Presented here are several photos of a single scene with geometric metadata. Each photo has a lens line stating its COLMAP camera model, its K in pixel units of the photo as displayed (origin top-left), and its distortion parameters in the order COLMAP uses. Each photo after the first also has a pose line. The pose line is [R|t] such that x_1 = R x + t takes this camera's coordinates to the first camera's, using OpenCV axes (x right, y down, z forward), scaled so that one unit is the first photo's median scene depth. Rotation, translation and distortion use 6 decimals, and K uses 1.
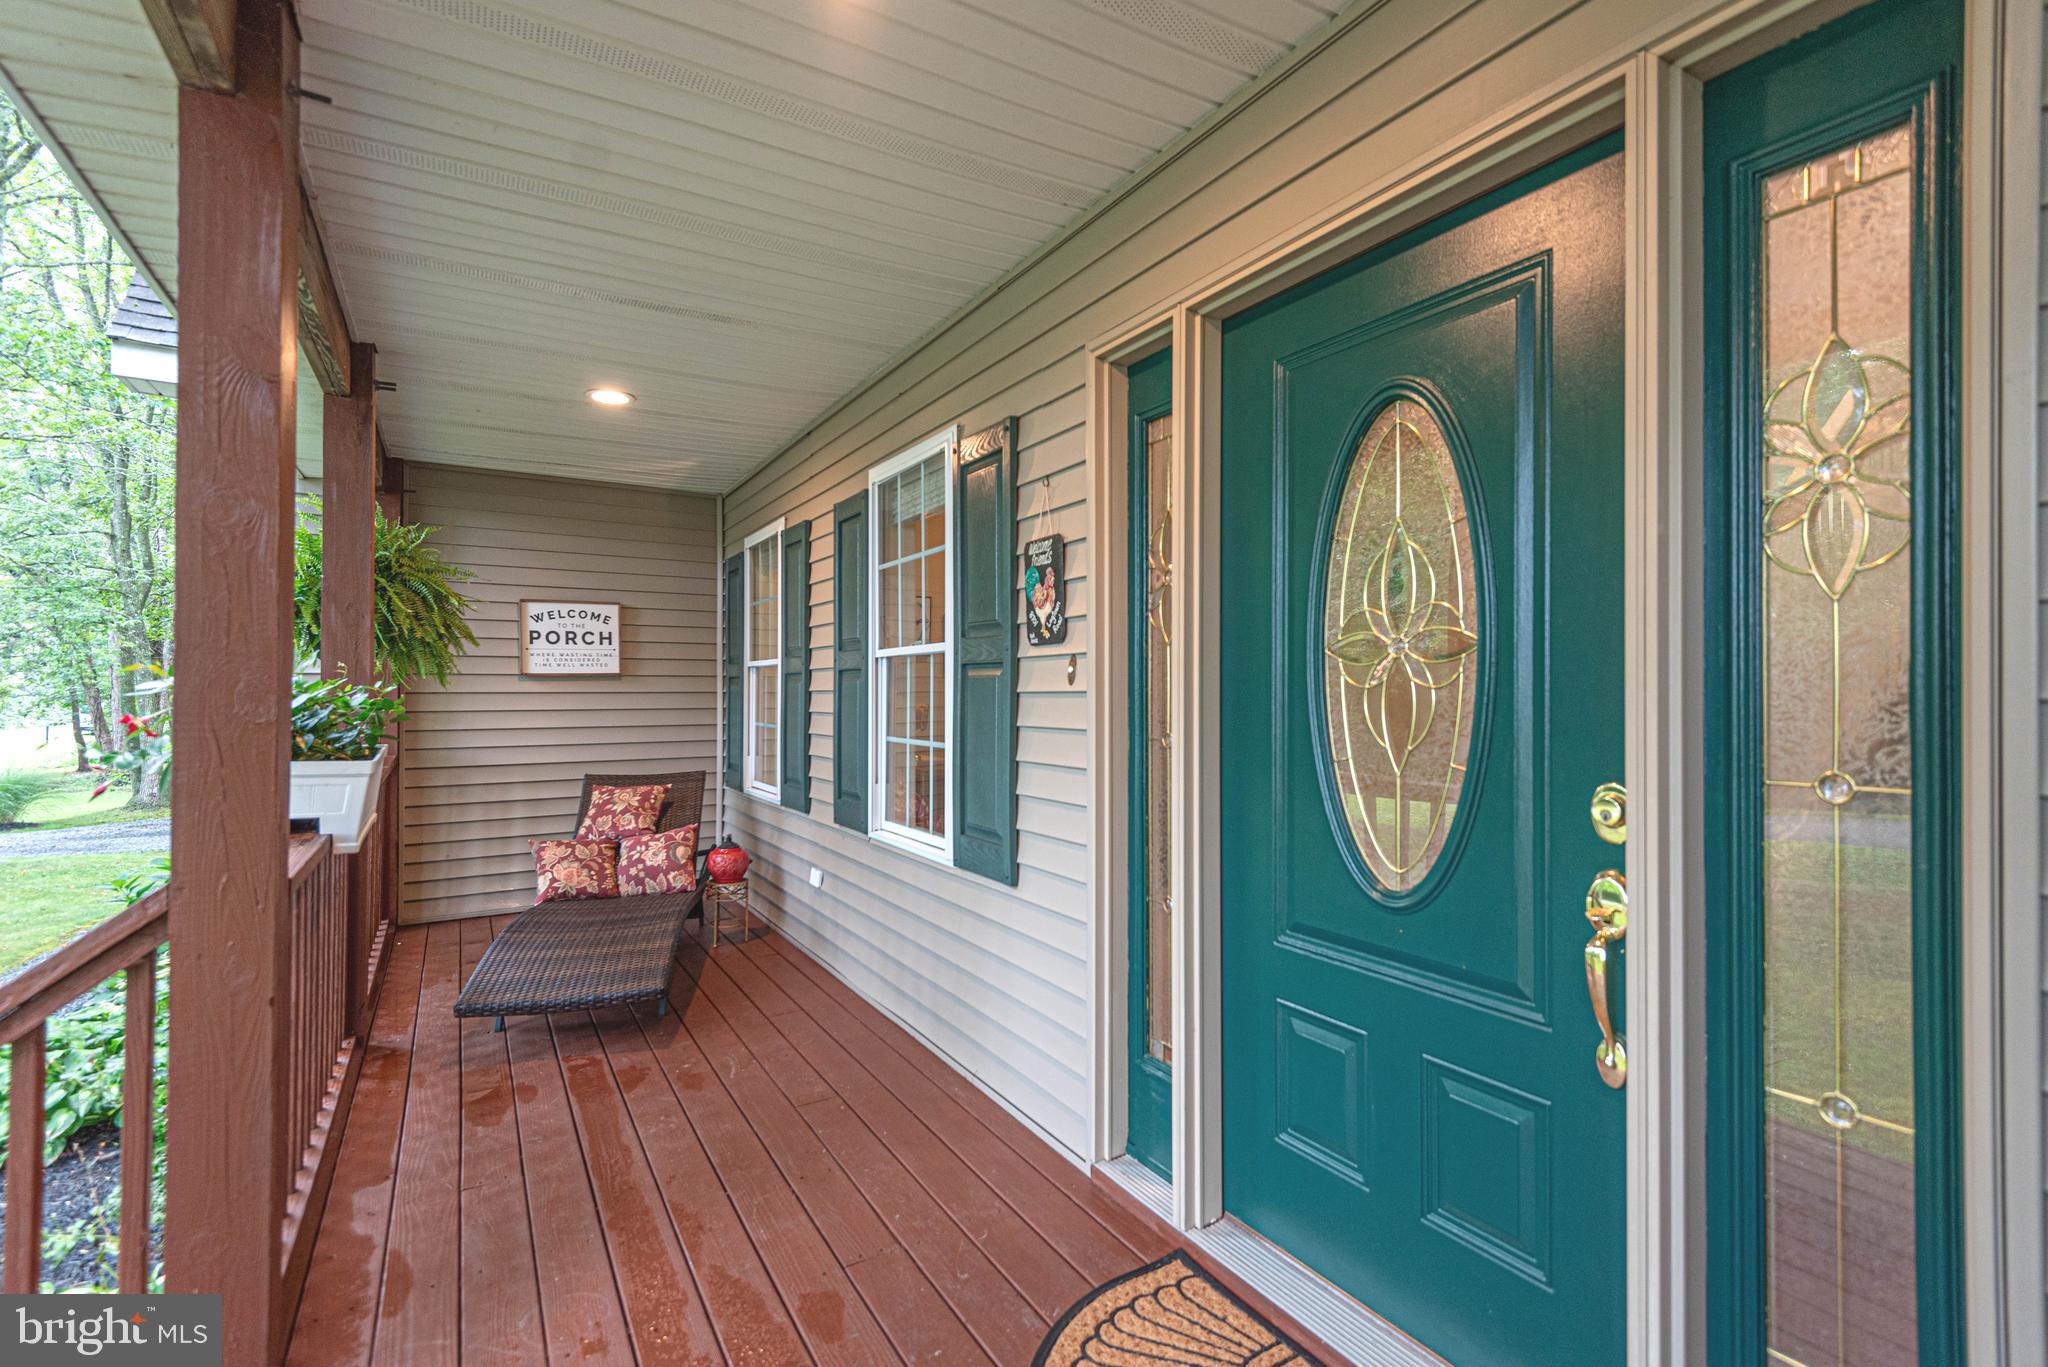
lens RADIAL K [[946.8, 0, 1024.5], [0, 946.8, 668.6], [0, 0, 1]] dist [0.019104, -0.009385]
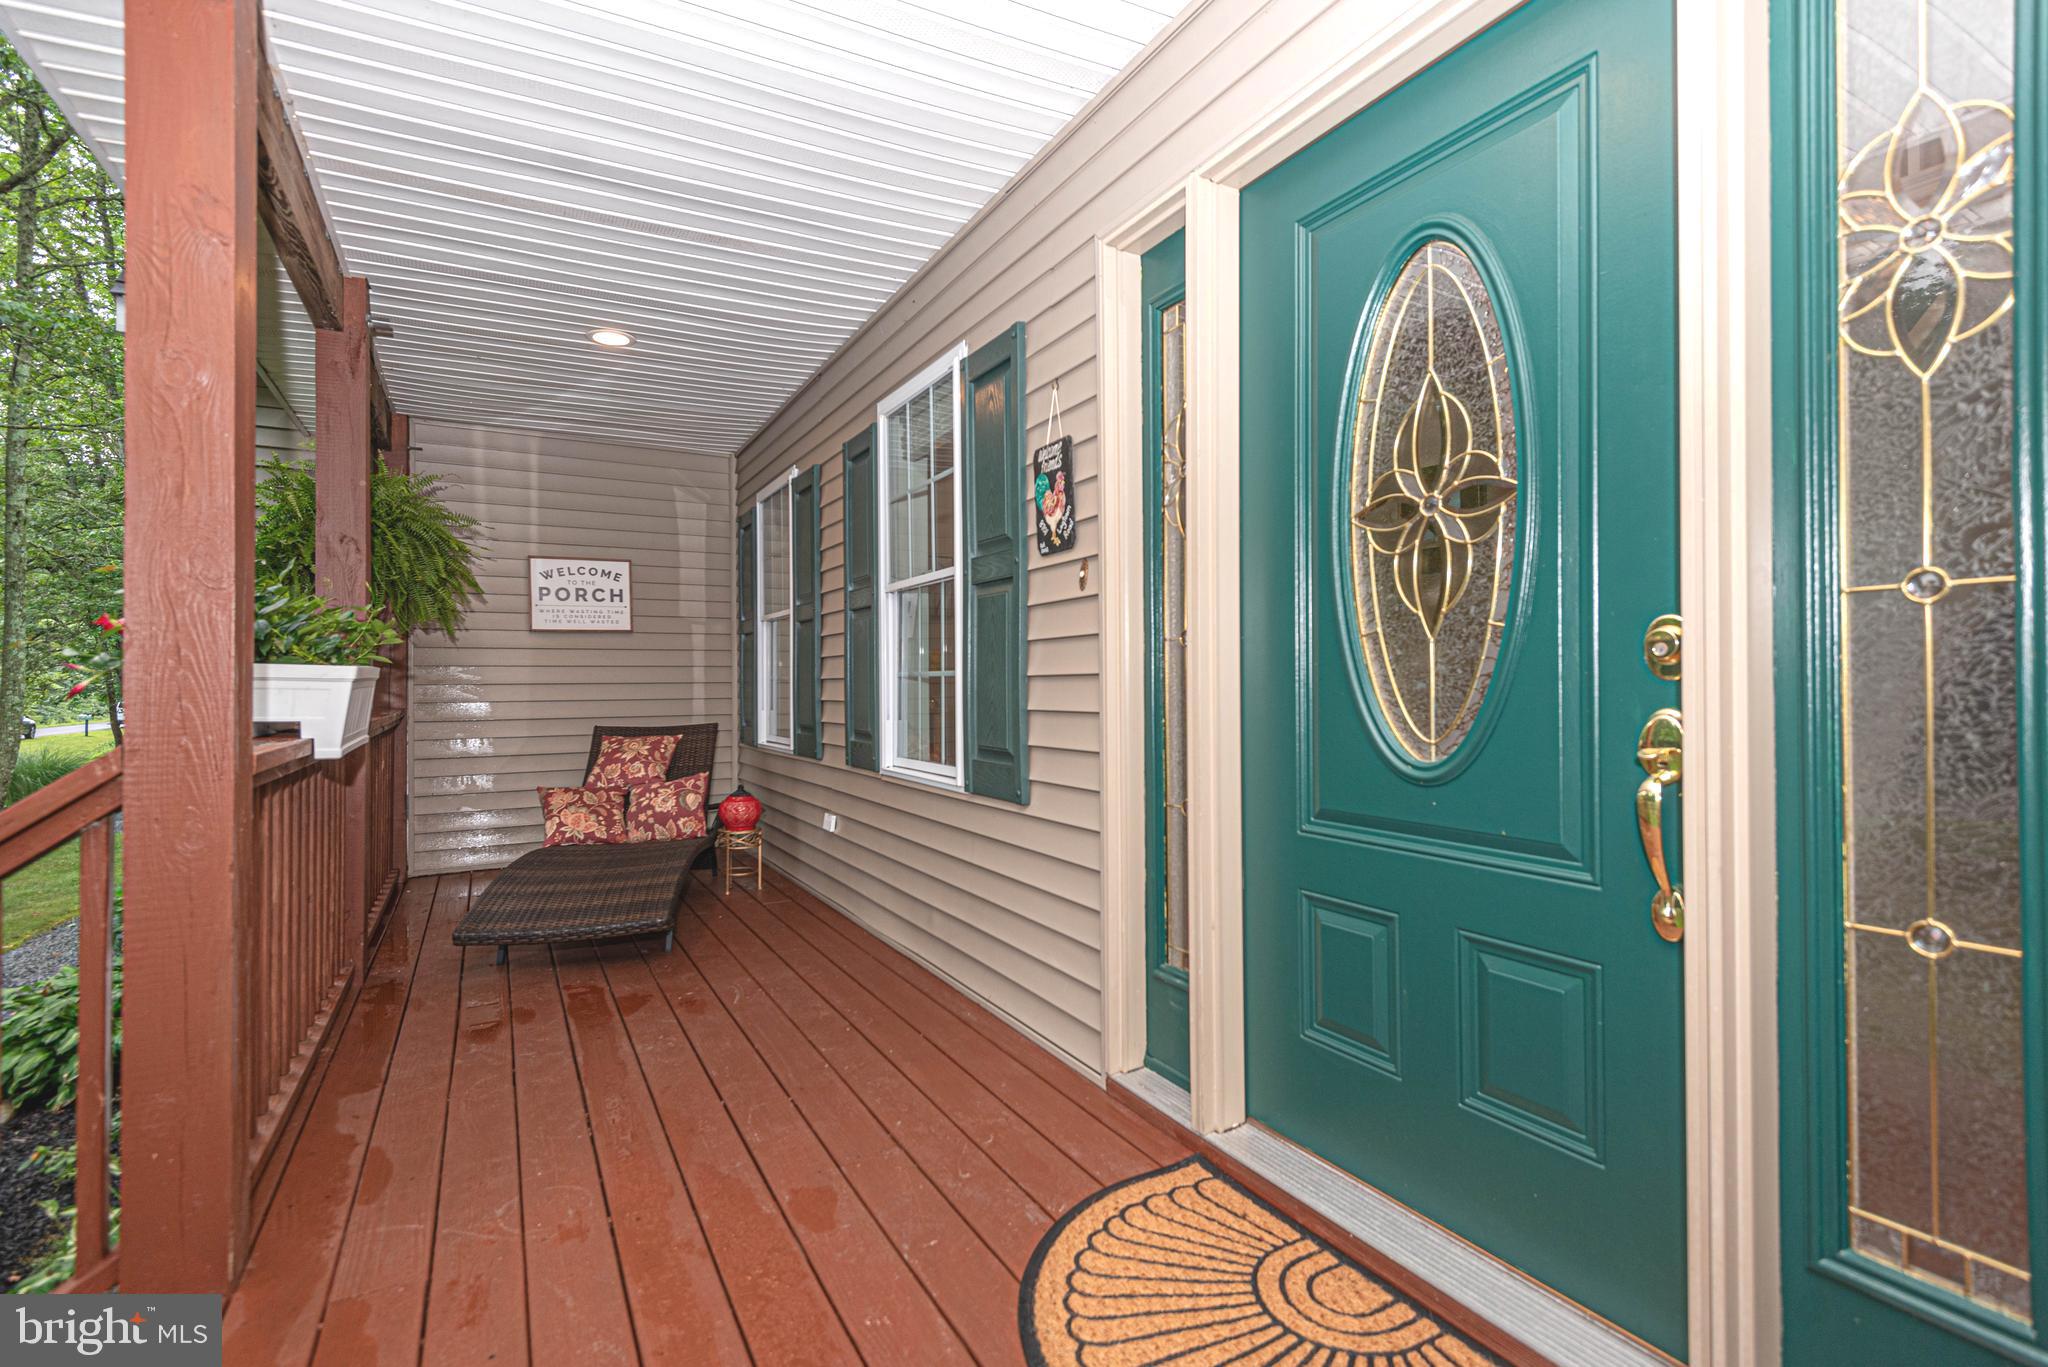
lens RADIAL K [[967.9, 0, 1024.0], [0, 967.9, 683.5], [0, 0, 1]] dist [0.018022, -0.009974]
pose [[0.999092, -0.017449, -0.038865, 0.026173], [0.018043, 0.999725, 0.014990, 0.093228], [0.038592, -0.015678, 0.999132, 0.034372]]
